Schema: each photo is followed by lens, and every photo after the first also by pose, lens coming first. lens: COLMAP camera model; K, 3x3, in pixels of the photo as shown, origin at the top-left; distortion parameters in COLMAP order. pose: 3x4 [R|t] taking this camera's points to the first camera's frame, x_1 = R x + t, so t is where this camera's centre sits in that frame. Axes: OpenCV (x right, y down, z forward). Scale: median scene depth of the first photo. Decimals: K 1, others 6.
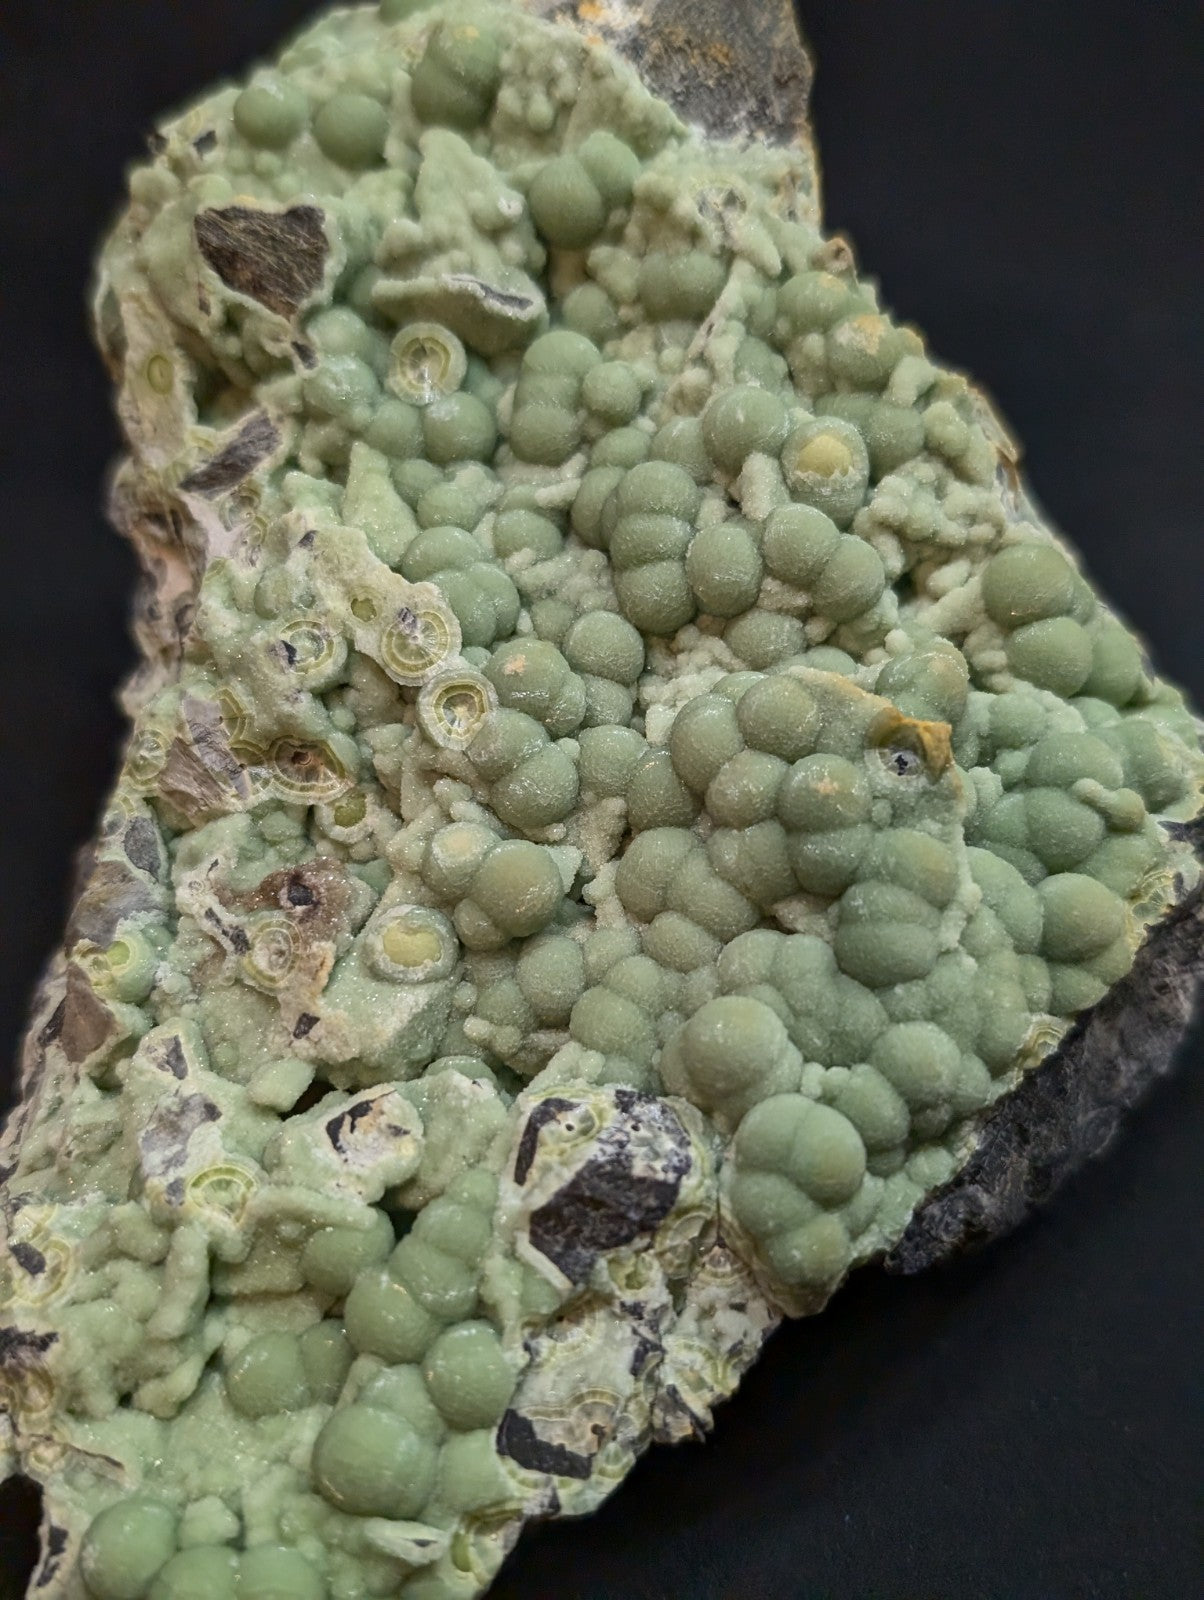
lens RADIAL K [[1792.3, 0, 615.2], [0, 1792.3, 820.1], [0, 0, 1]] dist [-0.056143, 0.000000]
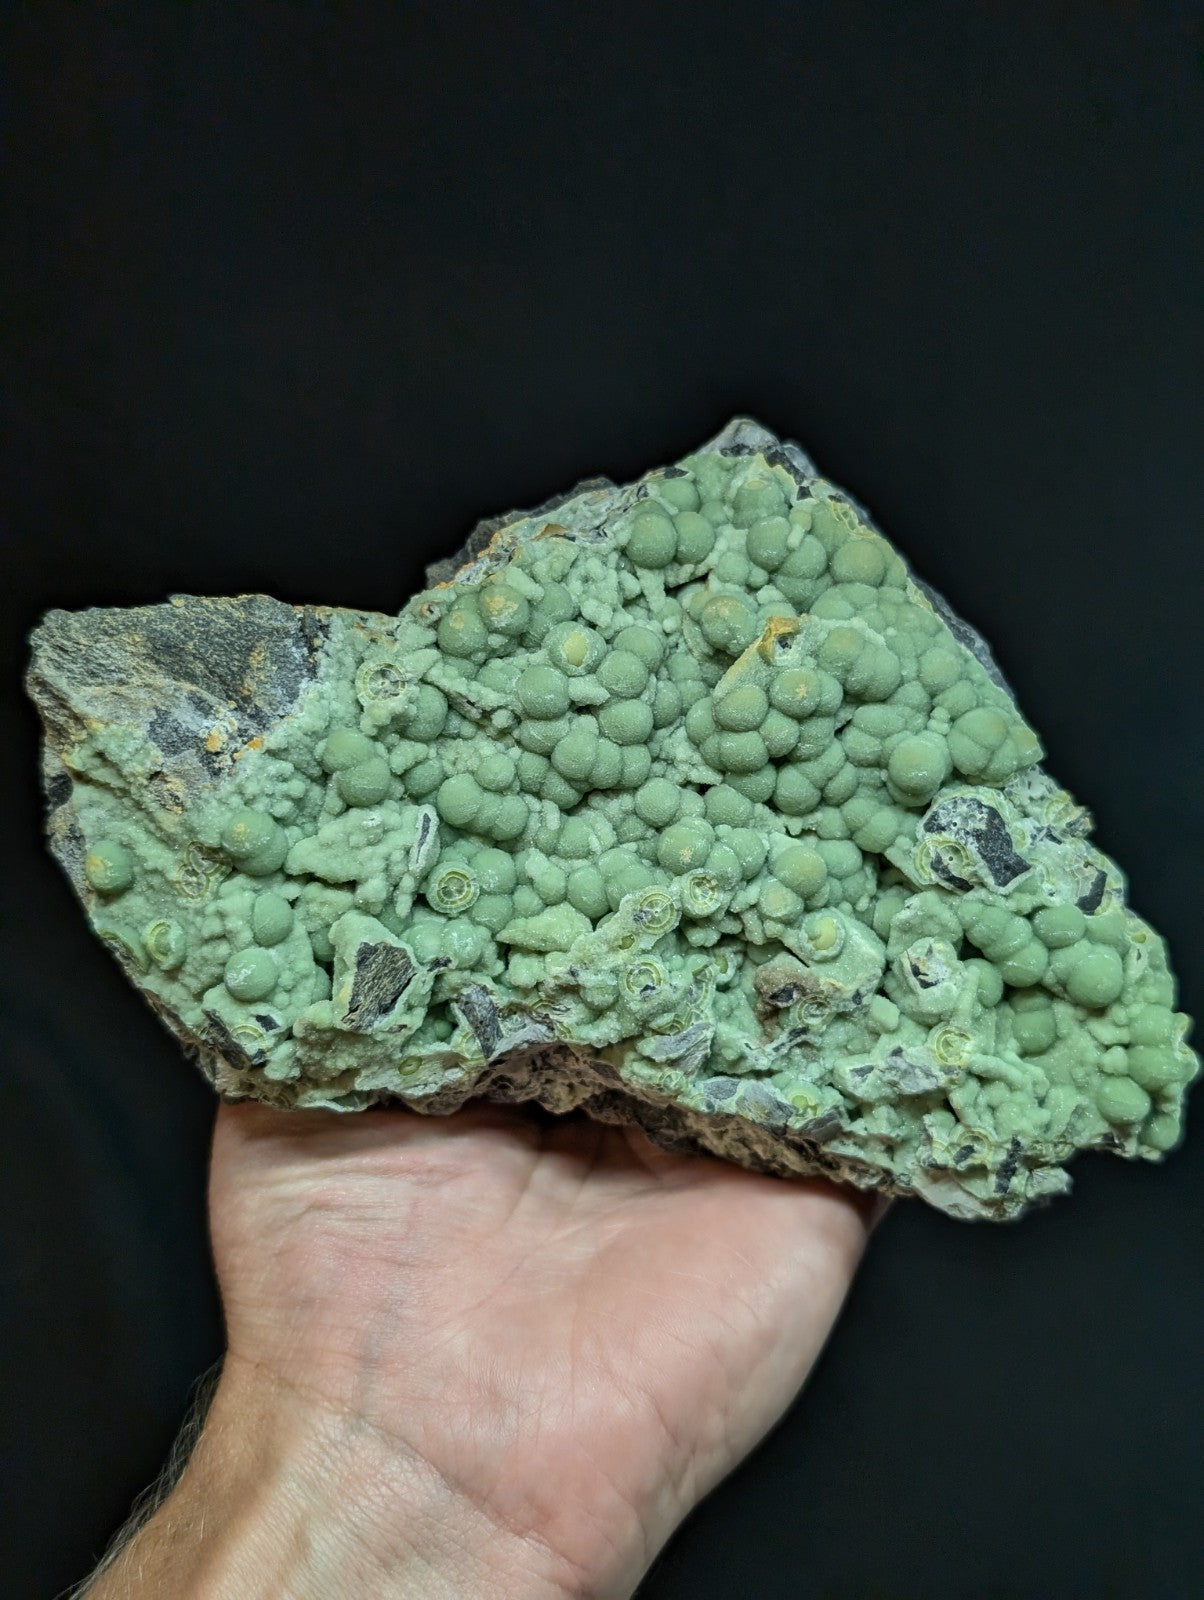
lens RADIAL K [[1697.4, 0, 612.7], [0, 1697.4, 785.8], [0, 0, 1]] dist [-0.002599, 0.000000]
pose [[0.135104, -0.988311, 0.070631, -0.114398], [0.878454, 0.152450, 0.452855, -0.889914], [-0.458329, 0.000863, 0.888782, -0.397154]]
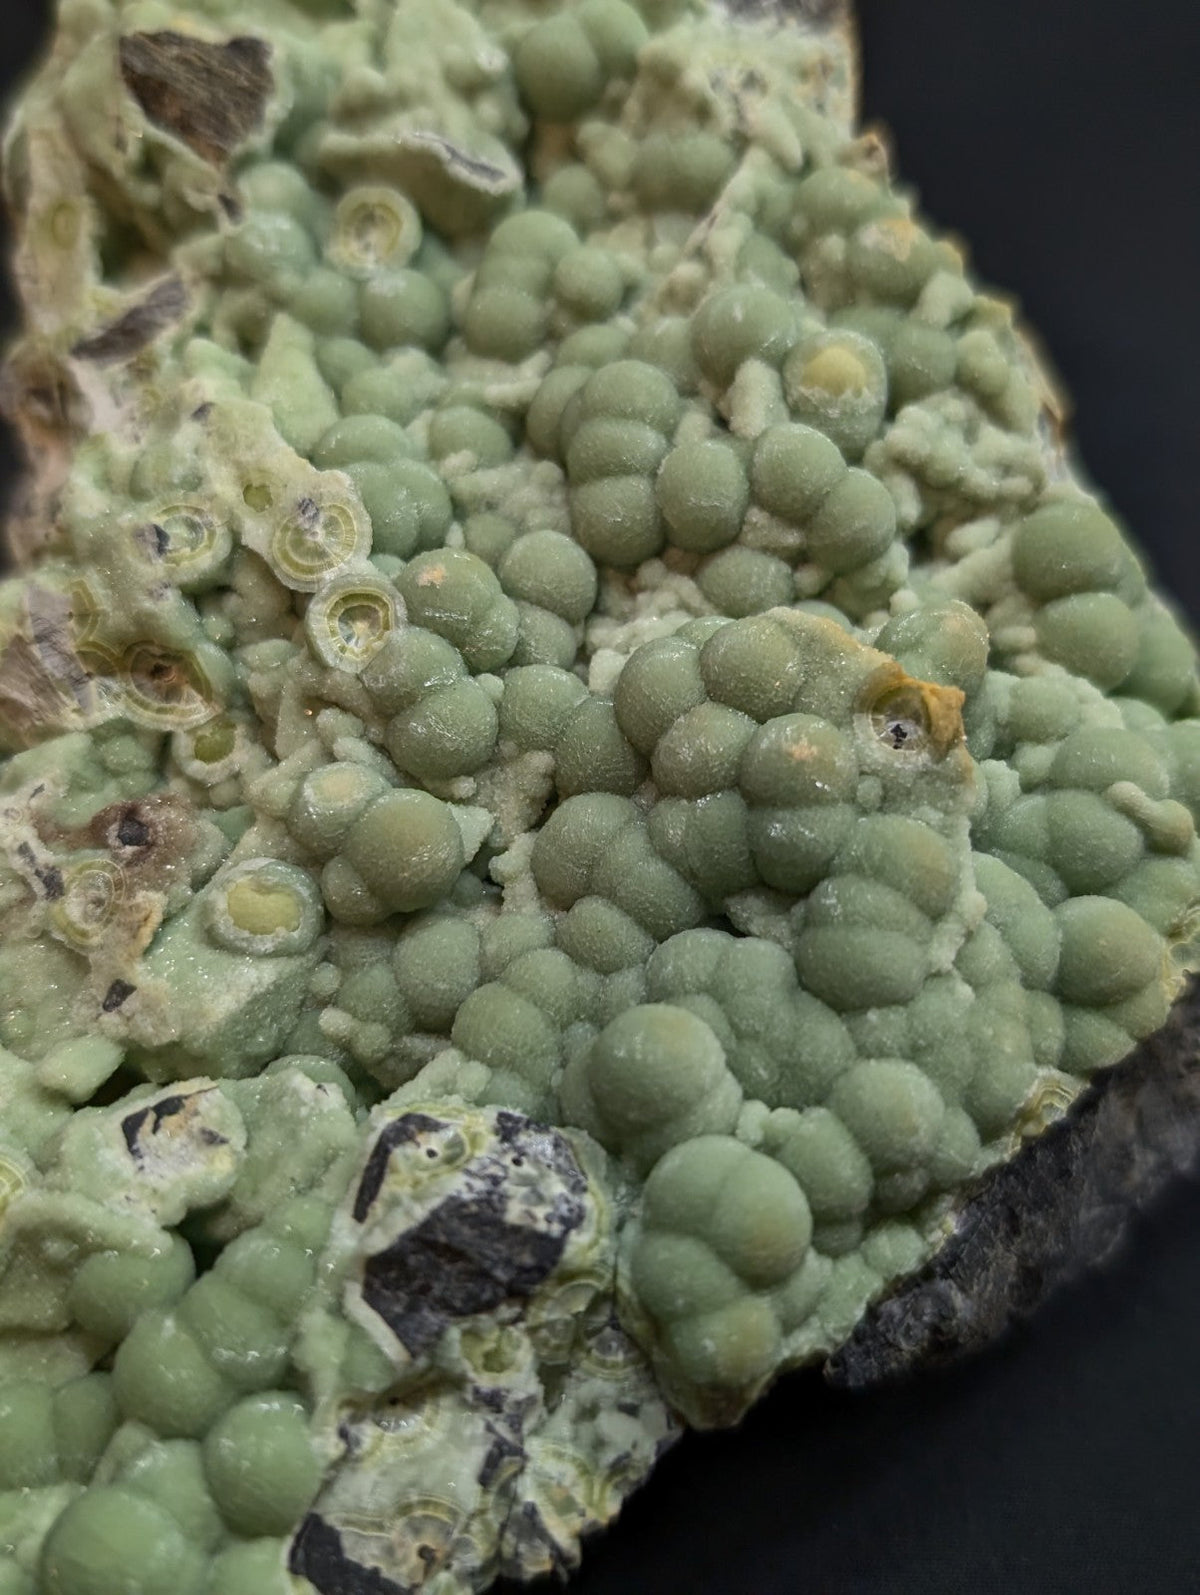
lens RADIAL K [[1786.7, 0, 626.4], [0, 1786.7, 782.4], [0, 0, 1]] dist [-0.056143, 0.000000]
pose [[0.995501, 0.094452, 0.007490, 0.034186], [-0.093604, 0.992648, -0.076733, 0.059747], [-0.014683, 0.075687, 0.997024, 0.205441]]
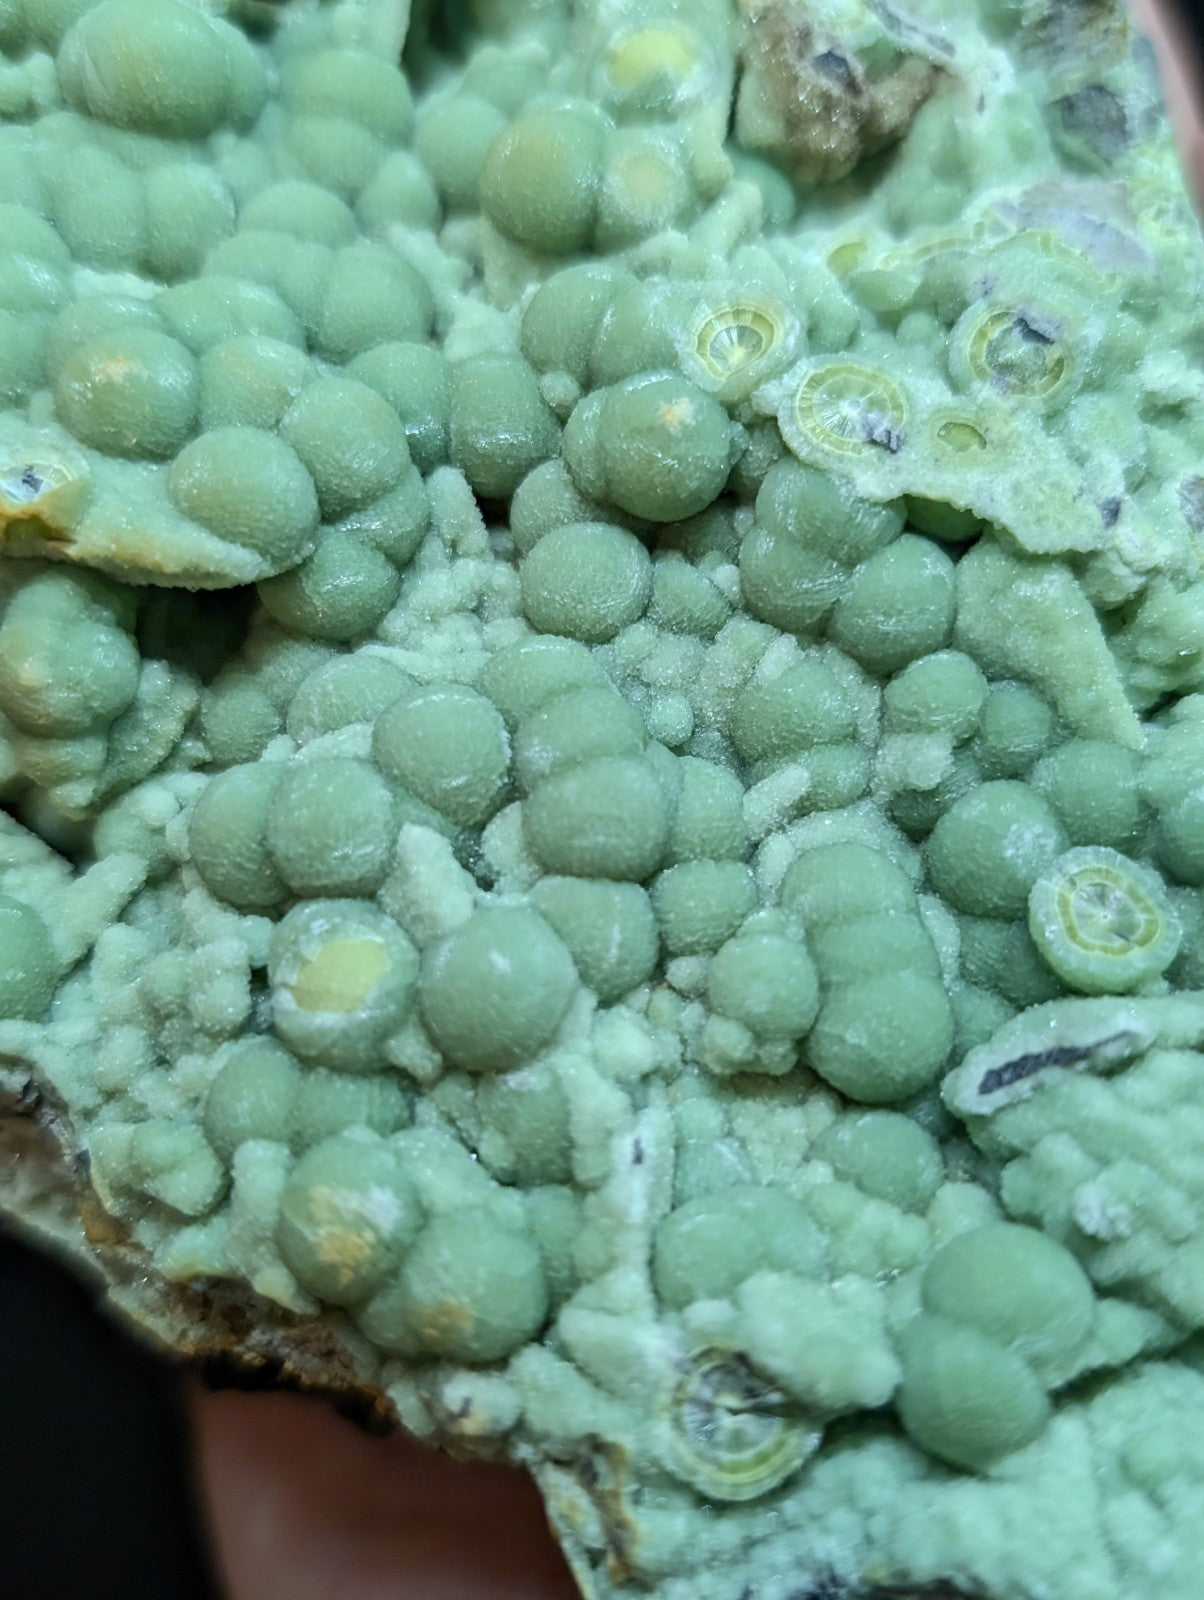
lens RADIAL K [[1792.3, 0, 617.4], [0, 1792.3, 801.9], [0, 0, 1]] dist [-0.056143, 0.000000]
pose [[-0.914314, 0.403061, -0.039642, 0.041048], [-0.360378, -0.764994, 0.533771, -0.510891], [0.184817, 0.502321, 0.844699, 0.548633]]
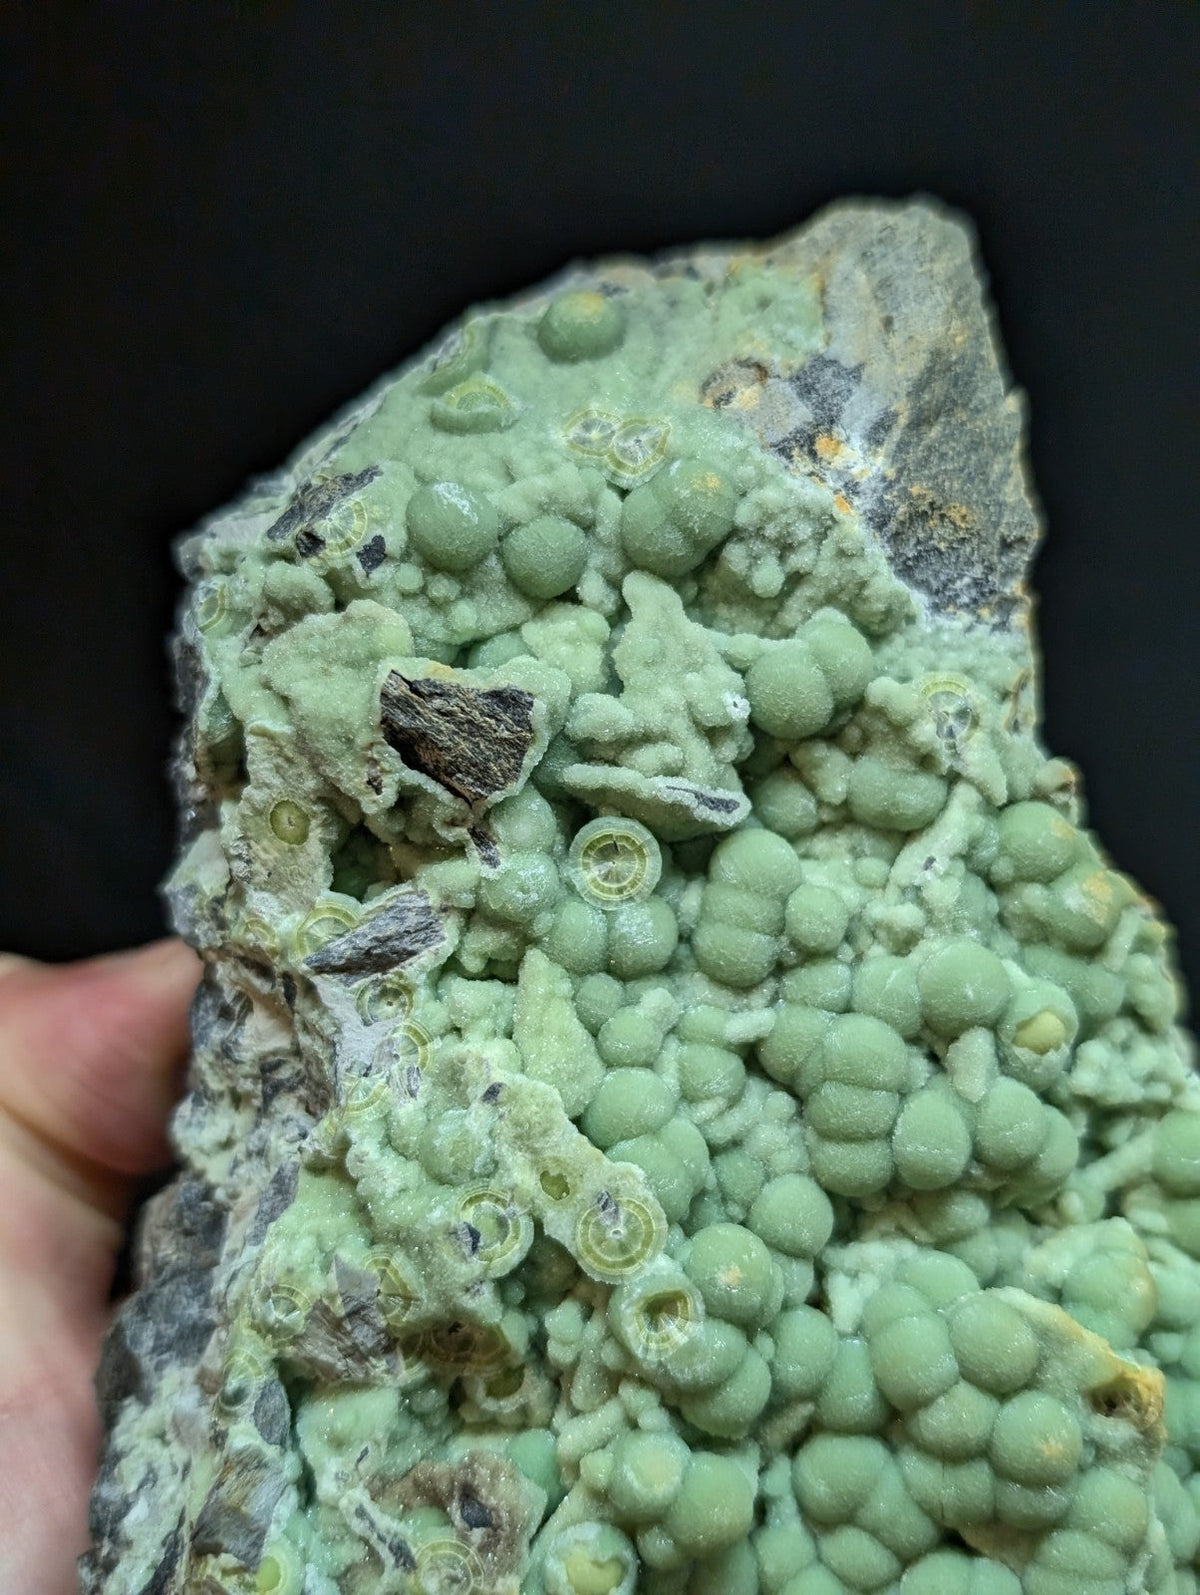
lens RADIAL K [[1786.7, 0, 605.5], [0, 1786.7, 807.5], [0, 0, 1]] dist [-0.056143, 0.000000]
pose [[0.965738, 0.076392, 0.248020, -0.364240], [-0.117282, 0.981005, 0.154513, -0.460086], [-0.231505, -0.178308, 0.956353, 0.183276]]
